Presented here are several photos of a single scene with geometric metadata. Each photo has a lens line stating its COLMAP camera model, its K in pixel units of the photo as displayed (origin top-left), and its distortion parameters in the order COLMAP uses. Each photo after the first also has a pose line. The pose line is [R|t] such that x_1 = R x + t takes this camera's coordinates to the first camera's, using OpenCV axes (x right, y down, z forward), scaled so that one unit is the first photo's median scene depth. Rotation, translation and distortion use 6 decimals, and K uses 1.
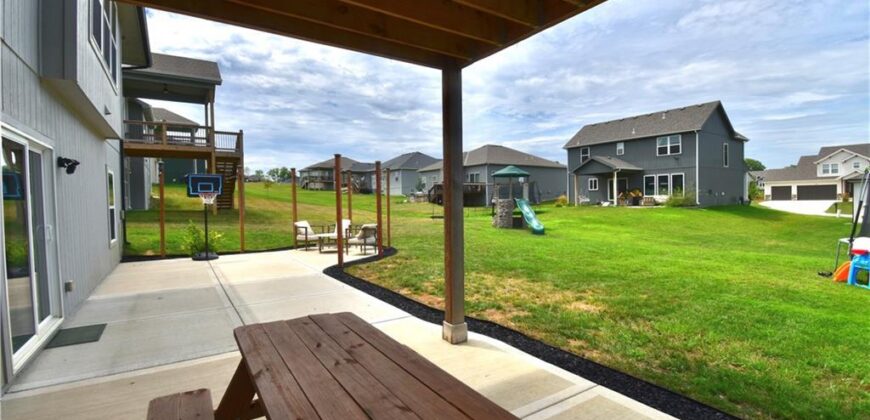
lens RADIAL K [[384.2, 0, 435.0], [0, 384.2, 210.0], [0, 0, 1]] dist [0.025873, -0.030250]
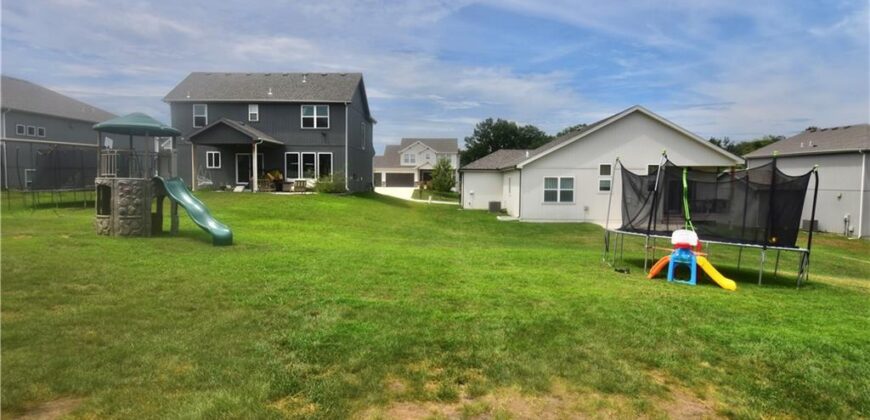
lens RADIAL K [[480.1, 0, 435.0], [0, 480.1, 210.0], [0, 0, 1]] dist [-0.017841, -0.001147]
pose [[0.595630, -0.023858, 0.802904, -0.047931], [-0.000587, 0.999546, 0.030136, -0.003367], [-0.803259, -0.018422, 0.595346, 0.193594]]
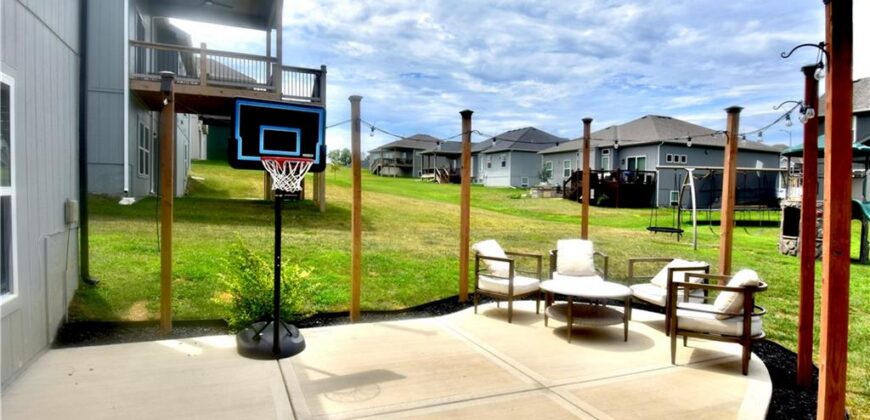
lens RADIAL K [[480.1, 0, 435.0], [0, 480.1, 210.0], [0, 0, 1]] dist [-0.017841, -0.001147]
pose [[0.983439, 0.039853, -0.176801, -0.121007], [-0.038261, 0.999191, 0.012408, -0.002855], [0.177153, -0.005438, 0.984168, 0.192540]]
